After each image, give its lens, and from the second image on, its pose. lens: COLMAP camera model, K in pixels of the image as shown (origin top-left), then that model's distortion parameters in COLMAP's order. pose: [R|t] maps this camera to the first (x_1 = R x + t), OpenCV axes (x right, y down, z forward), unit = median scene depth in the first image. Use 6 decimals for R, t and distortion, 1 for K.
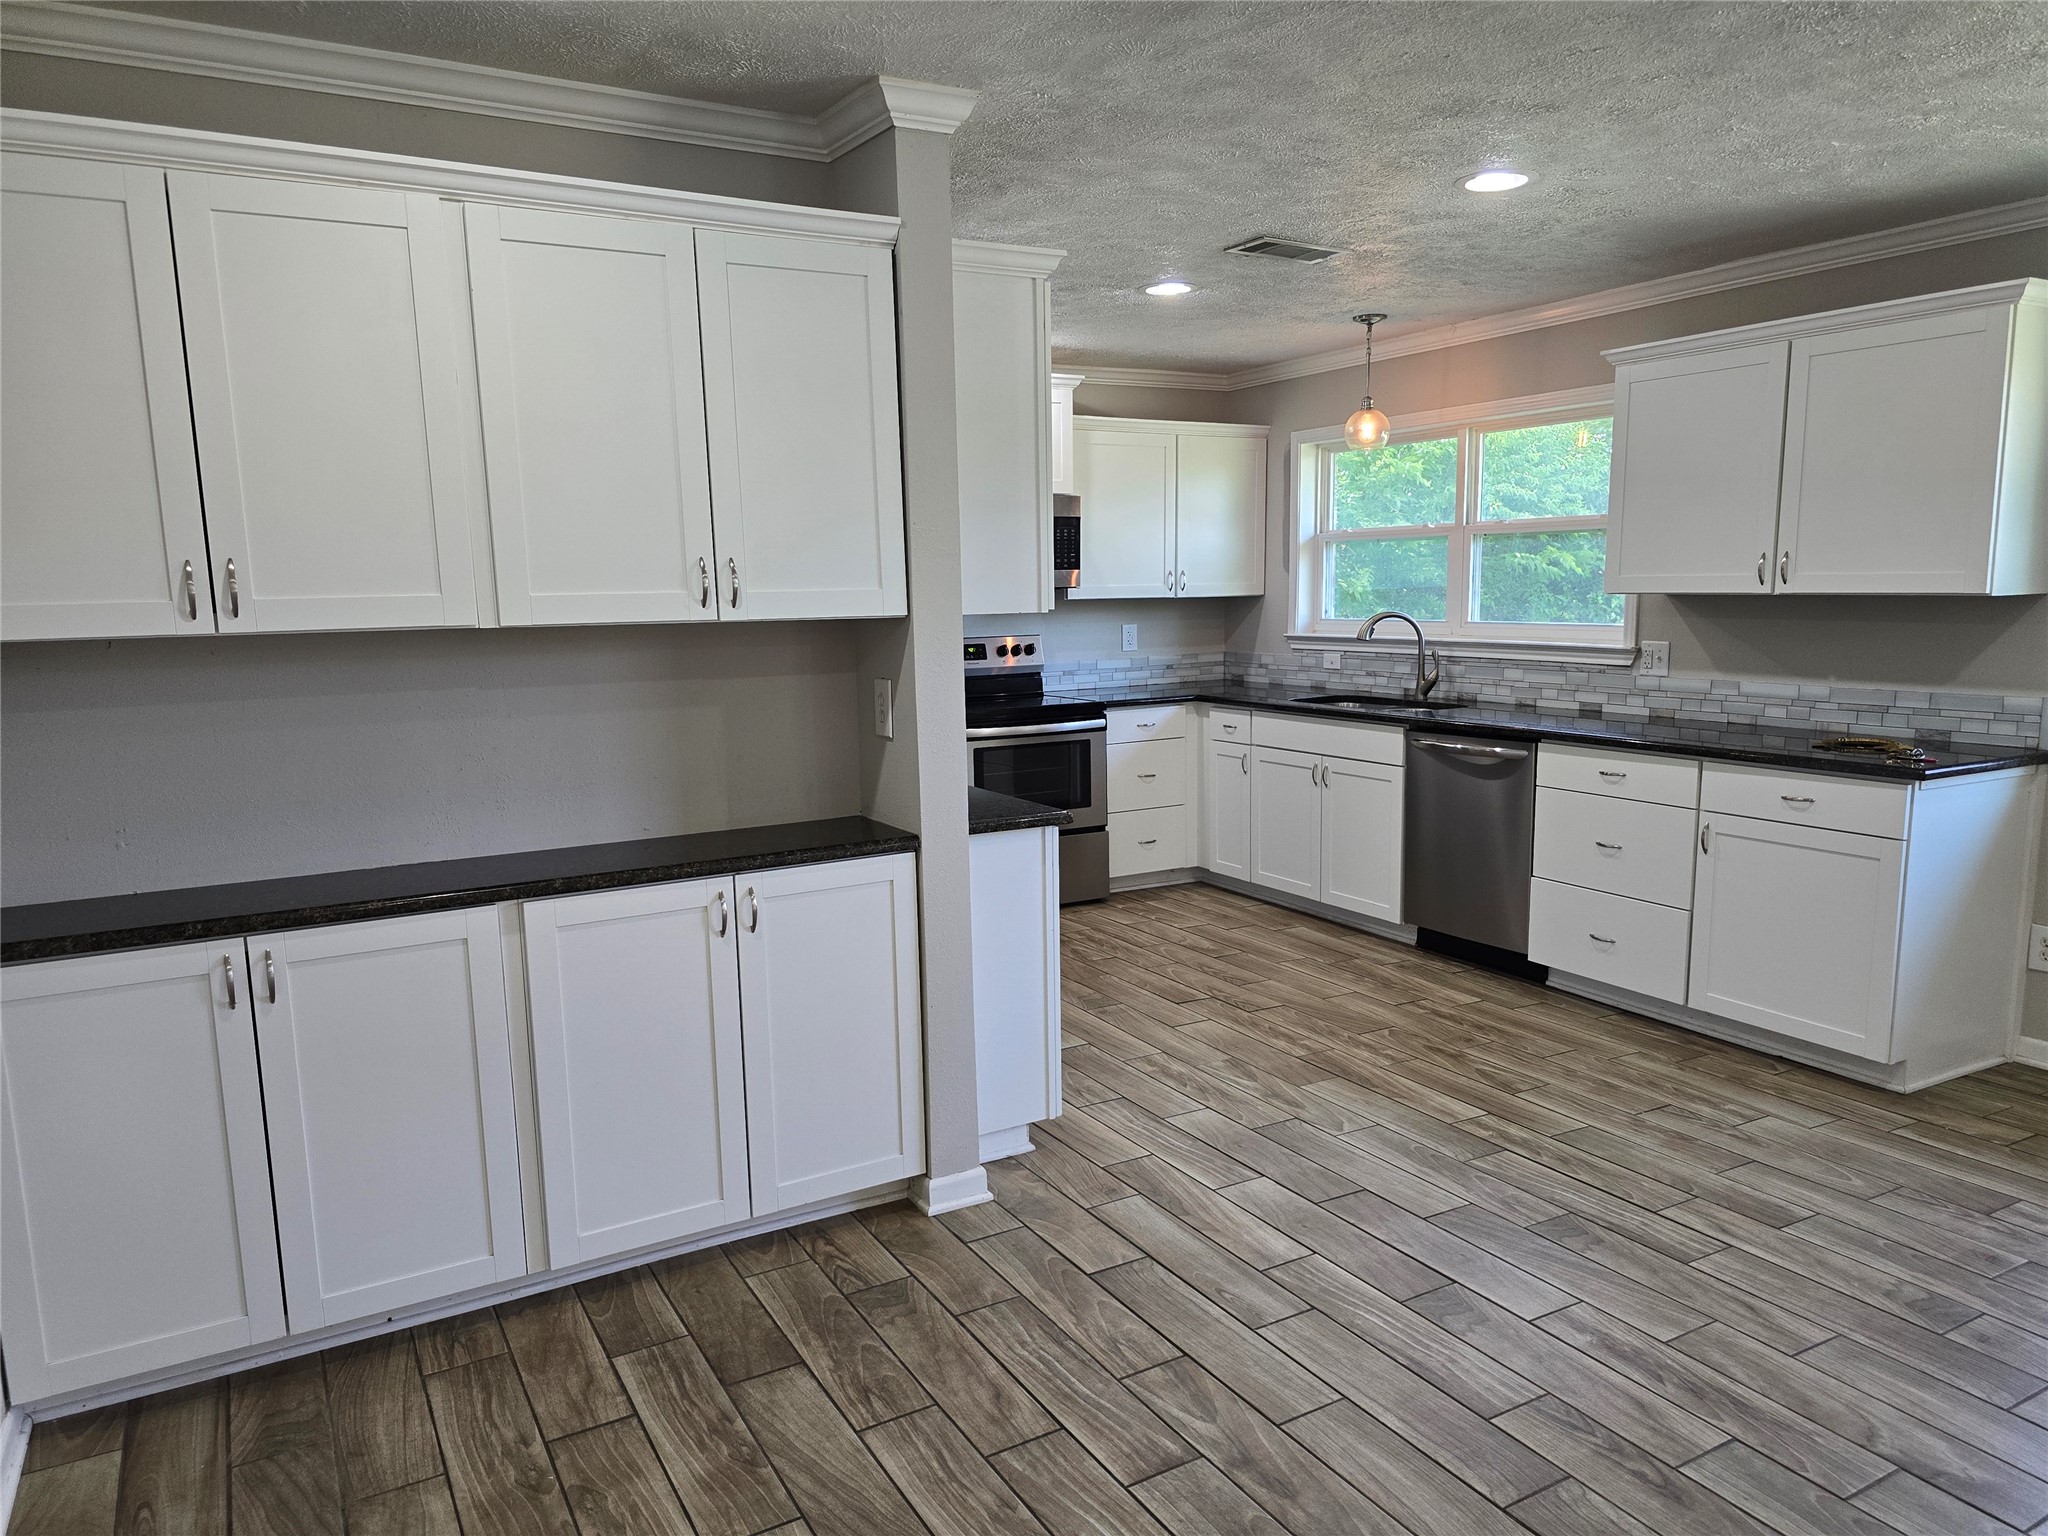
lens RADIAL K [[1380.0, 0, 1022.0], [0, 1380.0, 773.8], [0, 0, 1]] dist [0.038529, -0.017665]
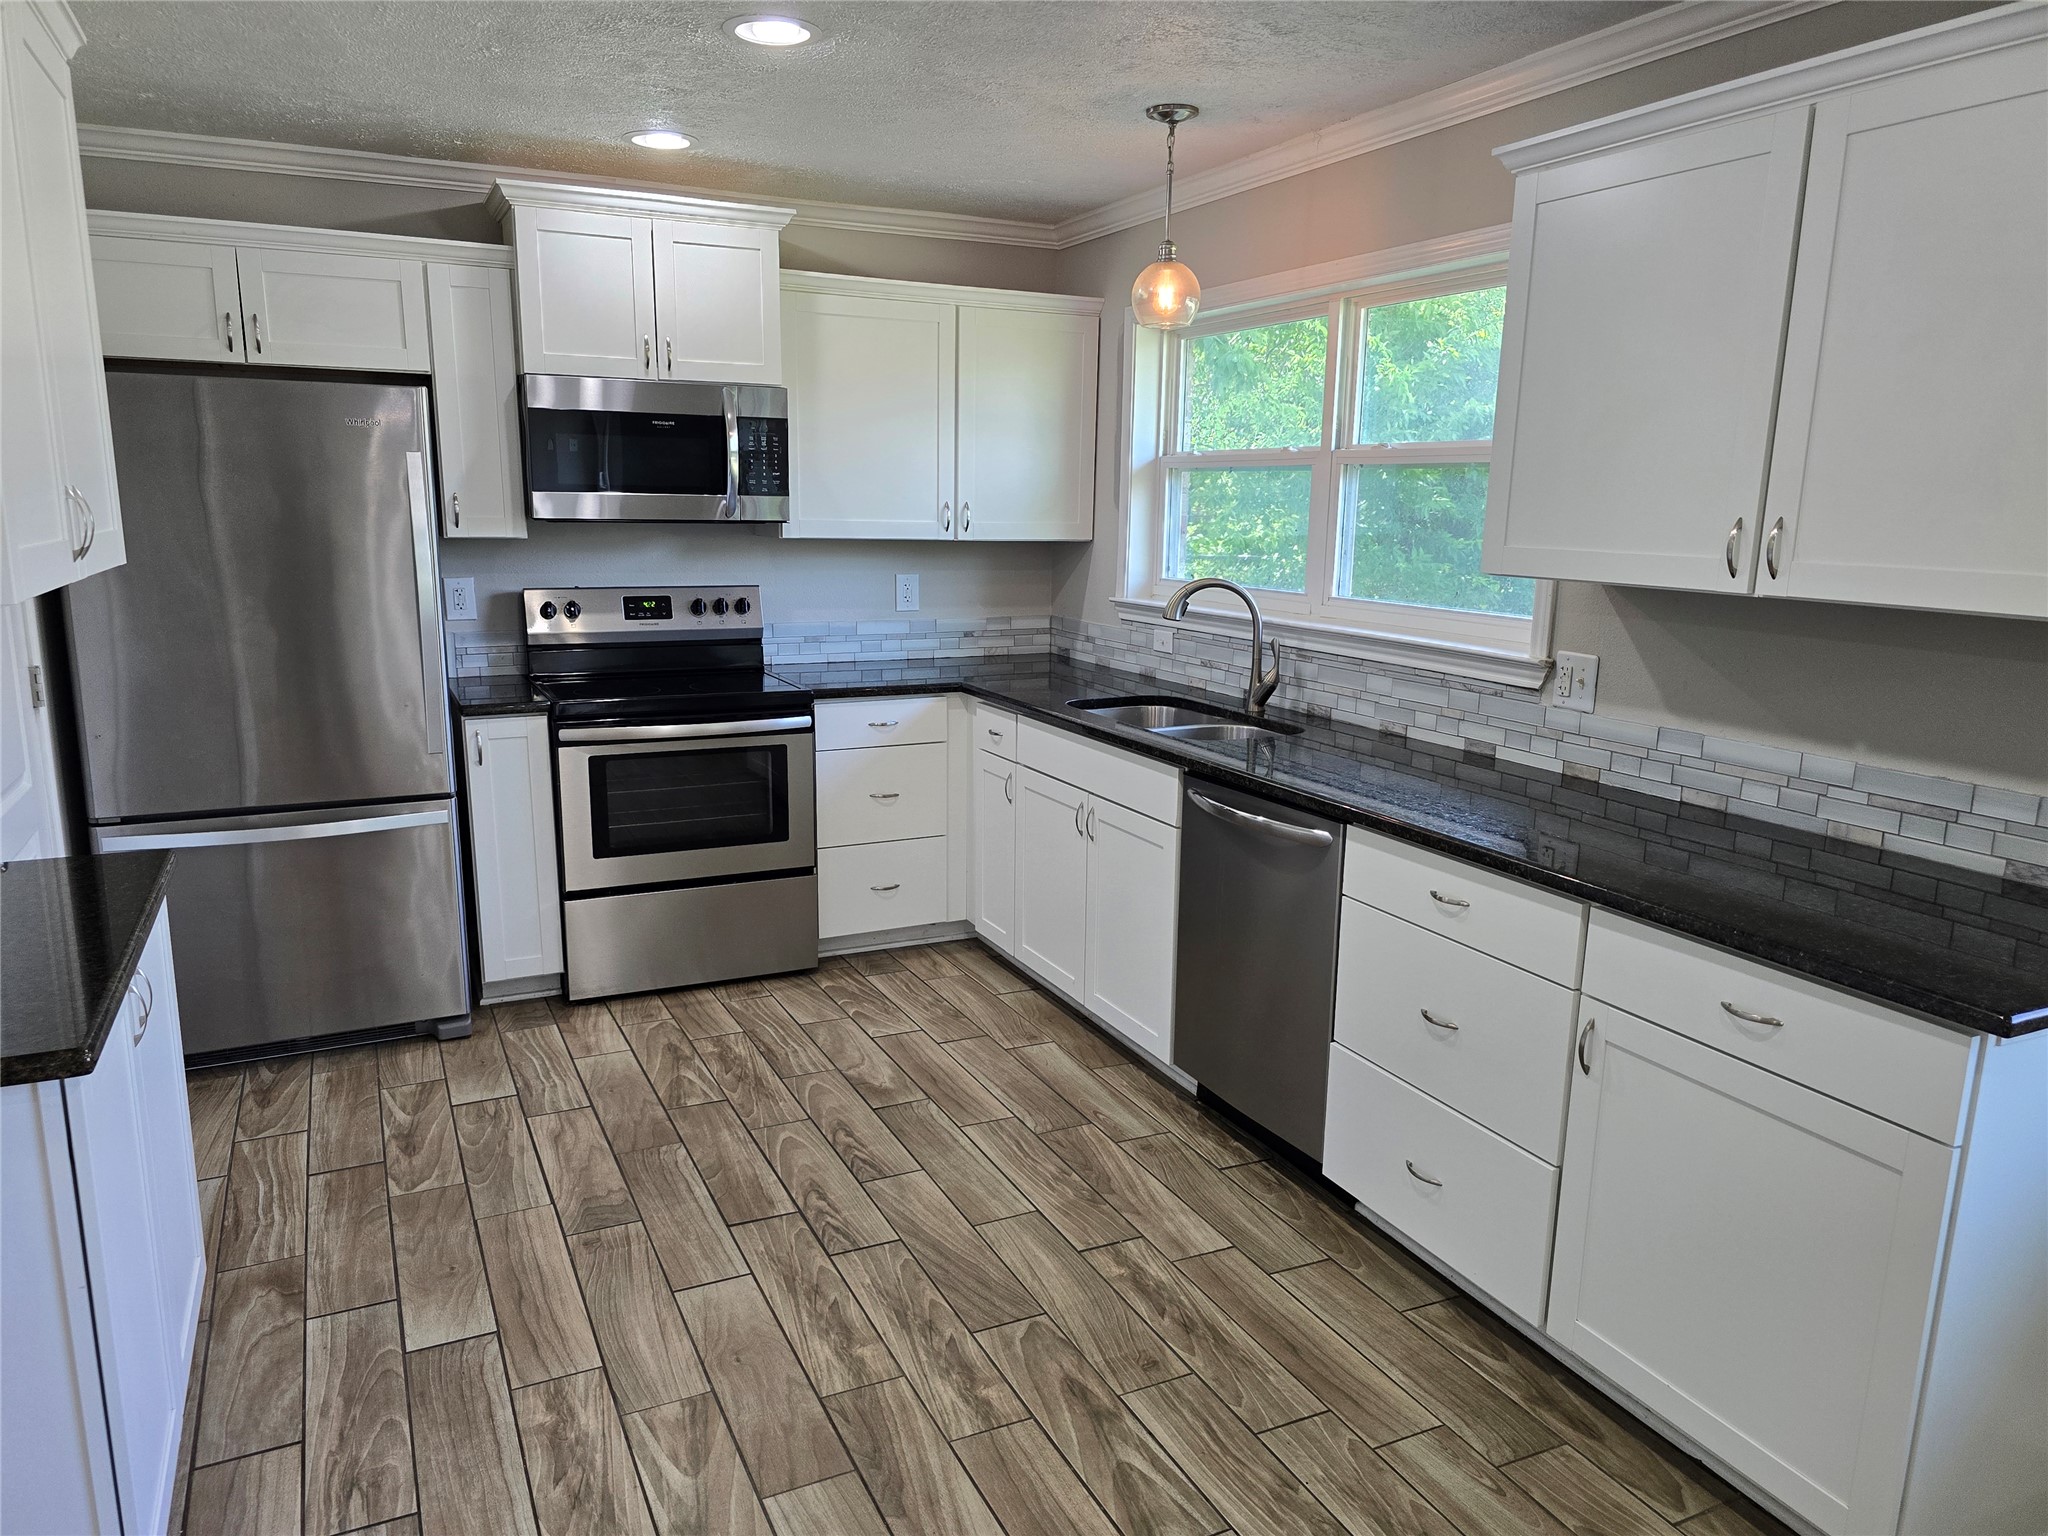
lens RADIAL K [[1380.0, 0, 1016.6], [0, 1380.0, 765.8], [0, 0, 1]] dist [0.038529, -0.017665]
pose [[0.997590, 0.042734, -0.054670, 0.232332], [-0.039616, 0.997594, 0.056896, -0.066855], [0.056970, -0.054593, 0.996882, 0.358301]]
